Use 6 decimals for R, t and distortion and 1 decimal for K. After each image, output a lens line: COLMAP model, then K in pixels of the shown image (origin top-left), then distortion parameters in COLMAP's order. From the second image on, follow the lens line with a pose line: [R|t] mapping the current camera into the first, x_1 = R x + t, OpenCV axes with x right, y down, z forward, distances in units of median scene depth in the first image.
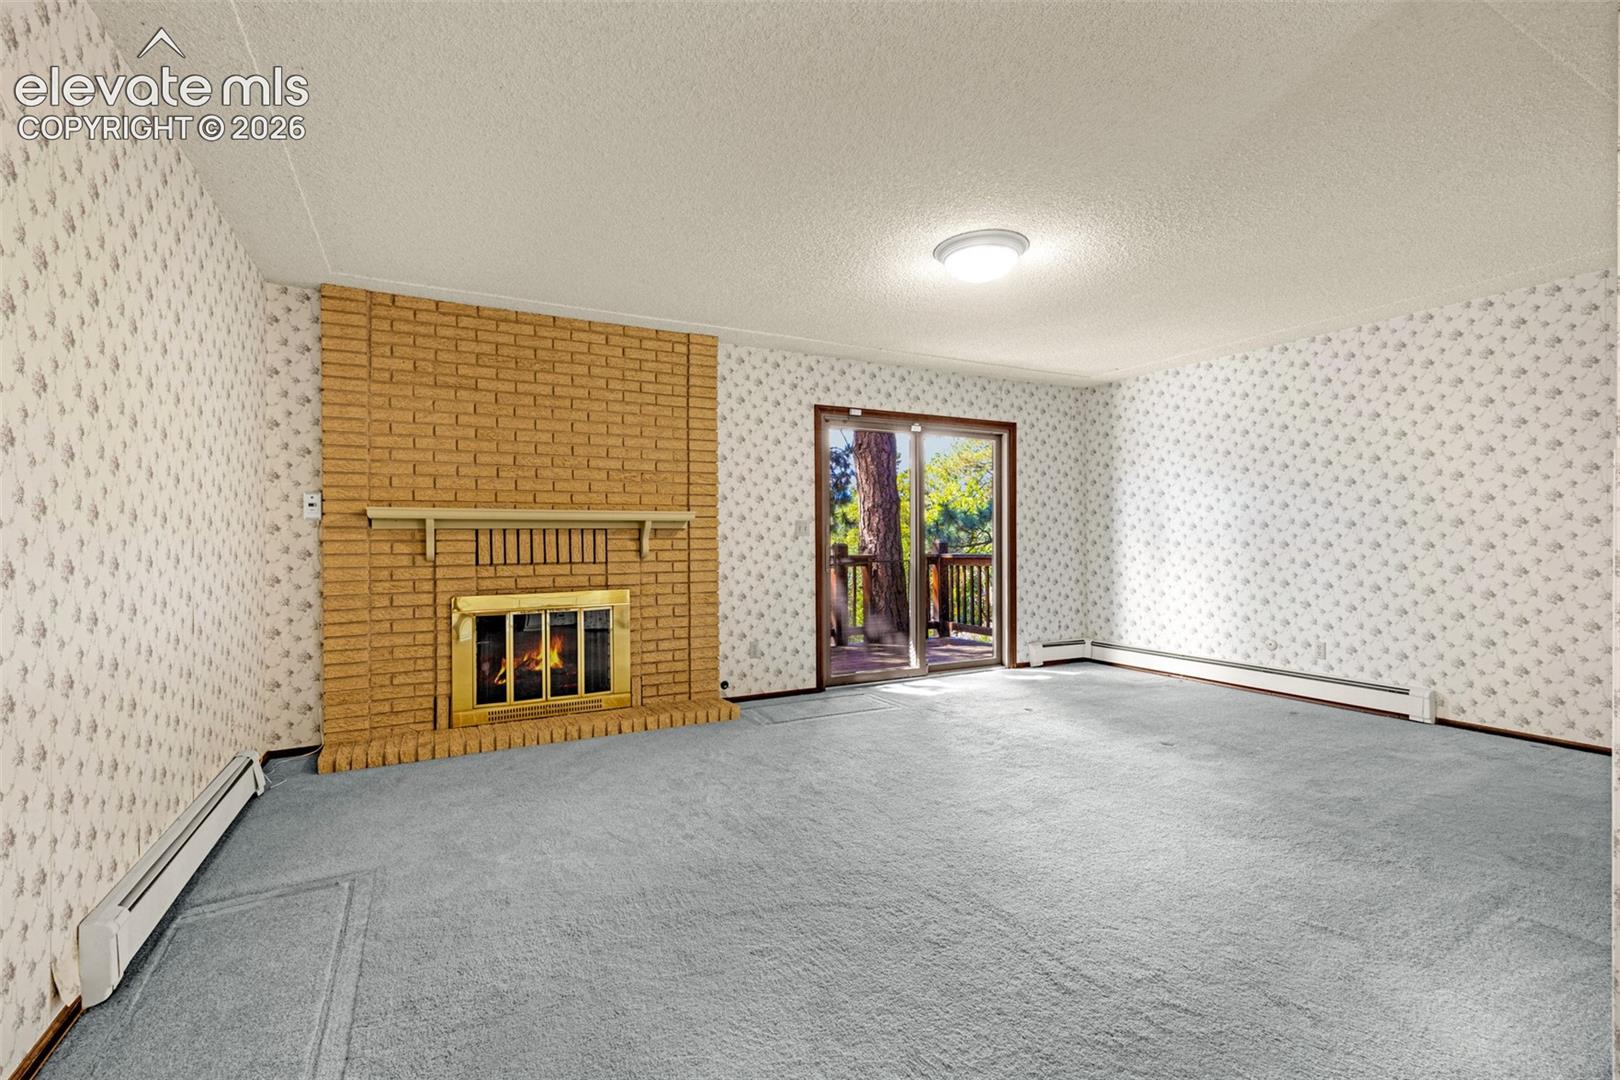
lens RADIAL K [[697.9, 0, 806.0], [0, 697.9, 541.3], [0, 0, 1]] dist [0.001509, 0.000111]
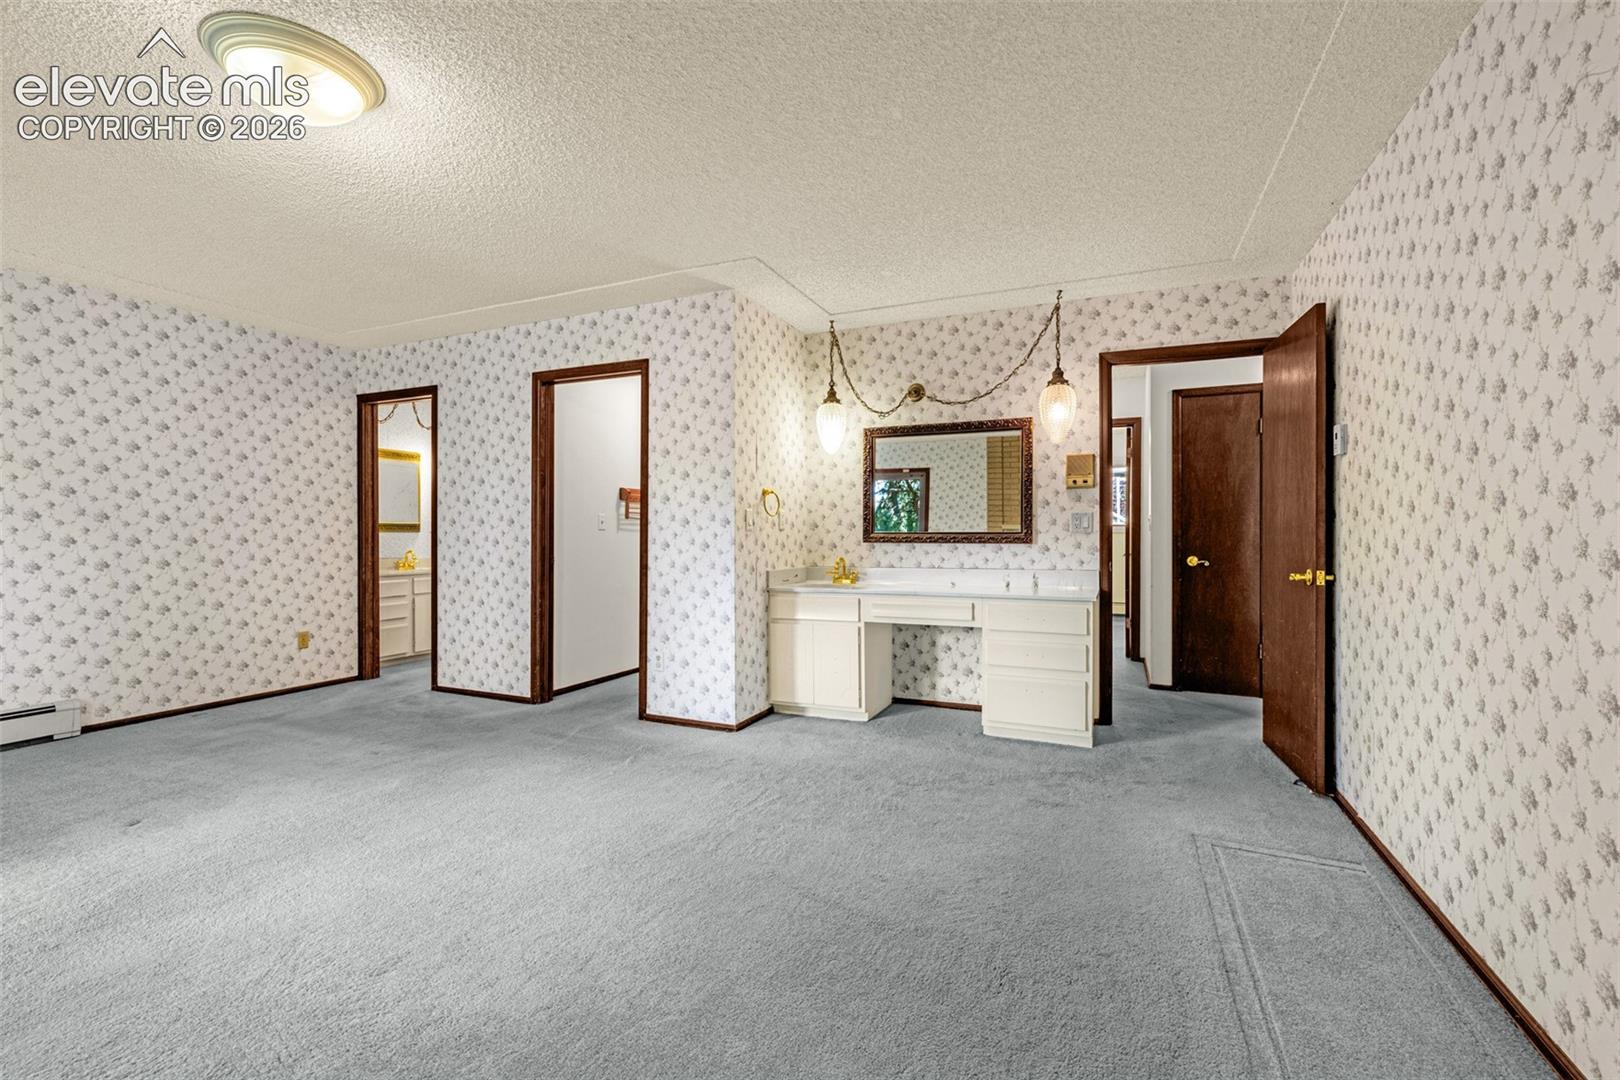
lens RADIAL K [[697.9, 0, 796.9], [0, 697.9, 532.3], [0, 0, 1]] dist [0.001509, 0.000111]
pose [[-0.612641, 0.005394, 0.790343, -0.536337], [0.003230, 0.999985, -0.004321, 0.002280], [-0.790355, -0.000095, -0.612649, 1.069409]]
